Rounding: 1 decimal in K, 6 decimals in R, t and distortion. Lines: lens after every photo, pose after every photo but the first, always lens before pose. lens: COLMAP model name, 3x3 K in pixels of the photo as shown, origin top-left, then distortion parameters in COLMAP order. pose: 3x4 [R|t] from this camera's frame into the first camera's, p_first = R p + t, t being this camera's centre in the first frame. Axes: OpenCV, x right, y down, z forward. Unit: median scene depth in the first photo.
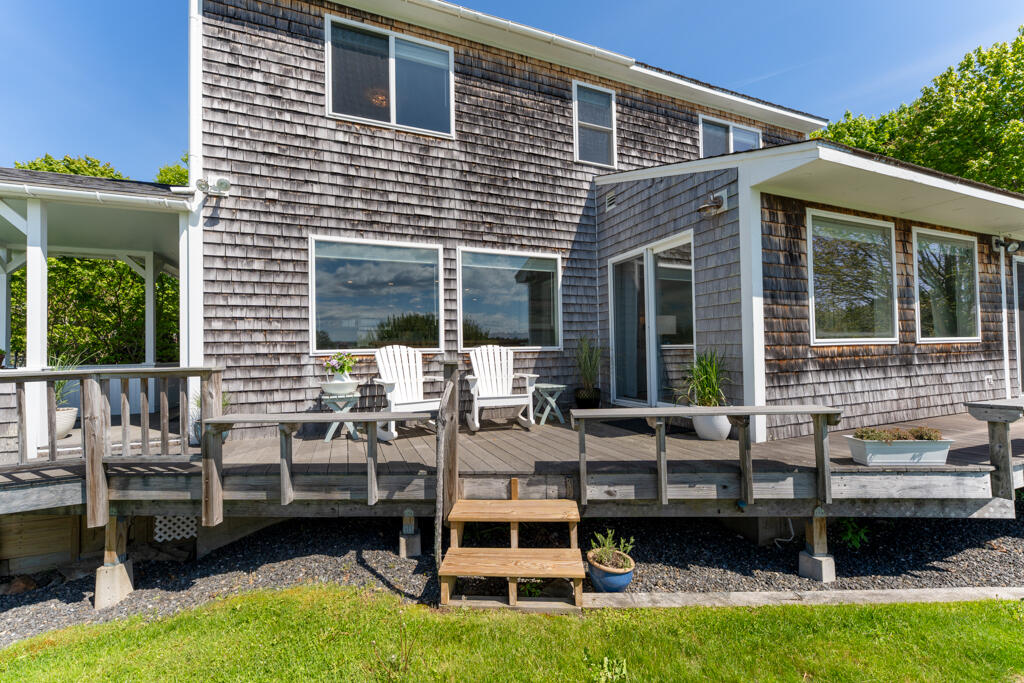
lens RADIAL K [[406.8, 0, 512.0], [0, 406.8, 341.5], [0, 0, 1]] dist [-0.000059, -0.000203]
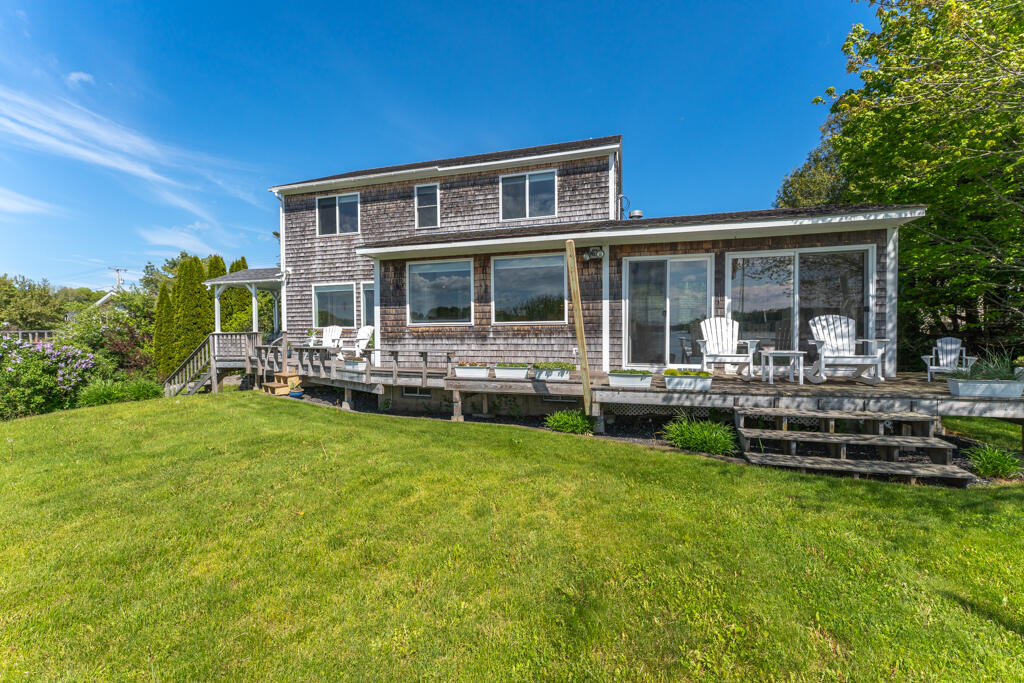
lens RADIAL K [[406.8, 0, 512.0], [0, 406.8, 341.5], [0, 0, 1]] dist [-0.000059, -0.000203]
pose [[0.788901, 0.026456, -0.613950, 2.113895], [0.006295, 0.998673, 0.051123, -0.015112], [0.614488, -0.044196, 0.787687, -0.306934]]
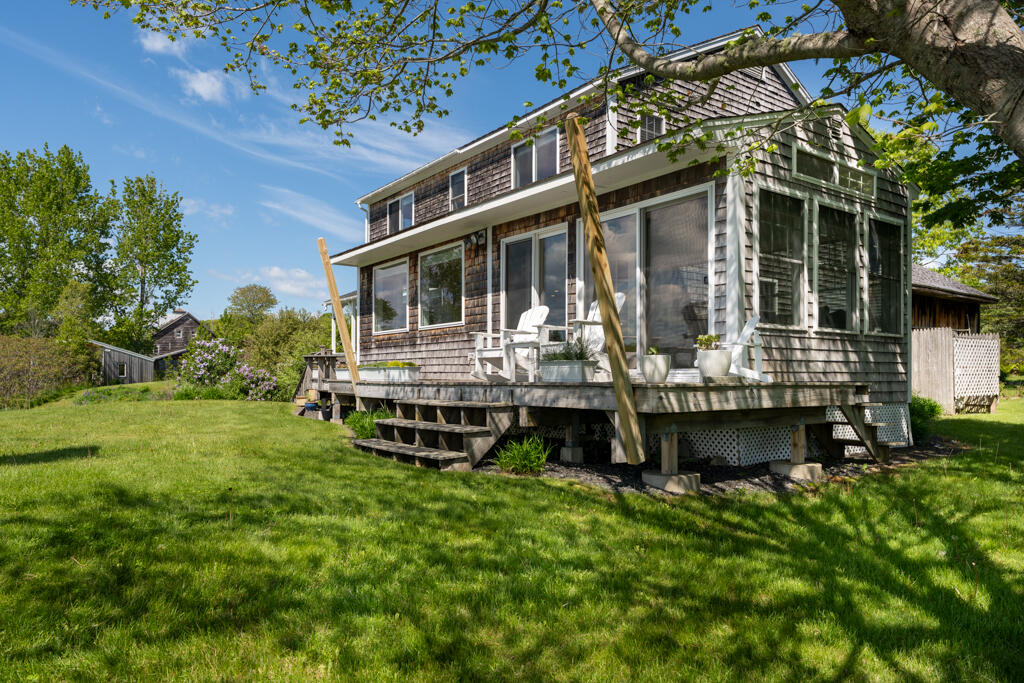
lens RADIAL K [[691.3, 0, 512.3], [0, 691.3, 366.0], [0, 0, 1]] dist [-0.003467, -0.002374]
pose [[0.243049, 0.003207, -0.970009, 3.586172], [0.015701, 0.999851, 0.007240, 0.124952], [0.969887, -0.016989, 0.242962, 0.704923]]
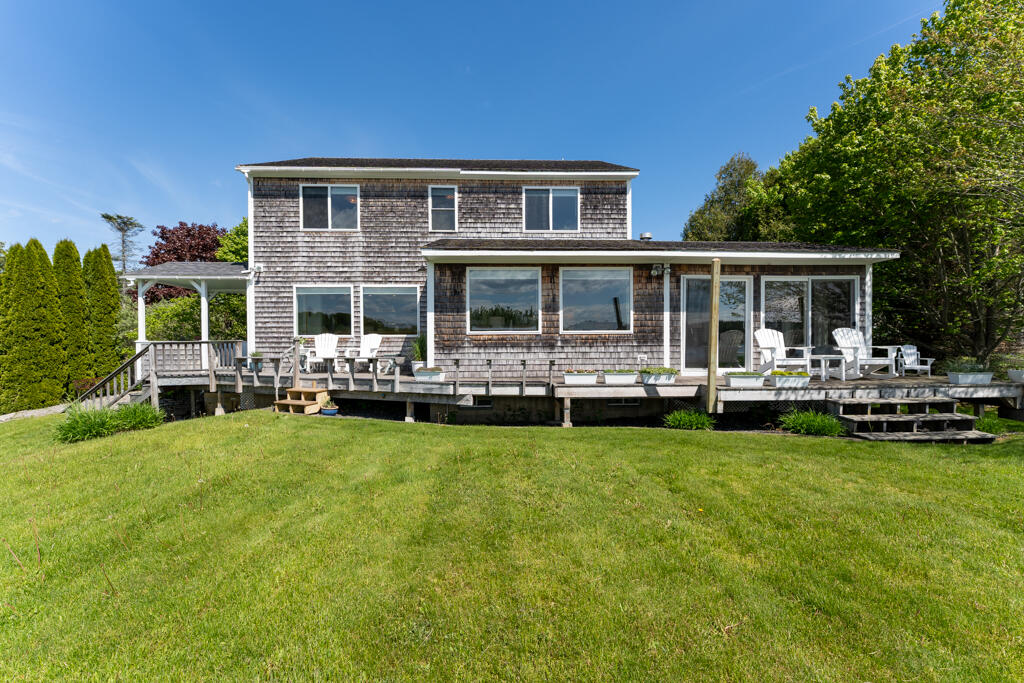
lens RADIAL K [[412.2, 0, 514.8], [0, 412.2, 346.8], [0, 0, 1]] dist [-0.000178, -0.000103]
pose [[0.941774, 0.015969, -0.335867, 1.406195], [-0.003937, 0.999327, 0.036474, -0.004504], [0.336224, -0.033028, 0.941203, -0.747315]]
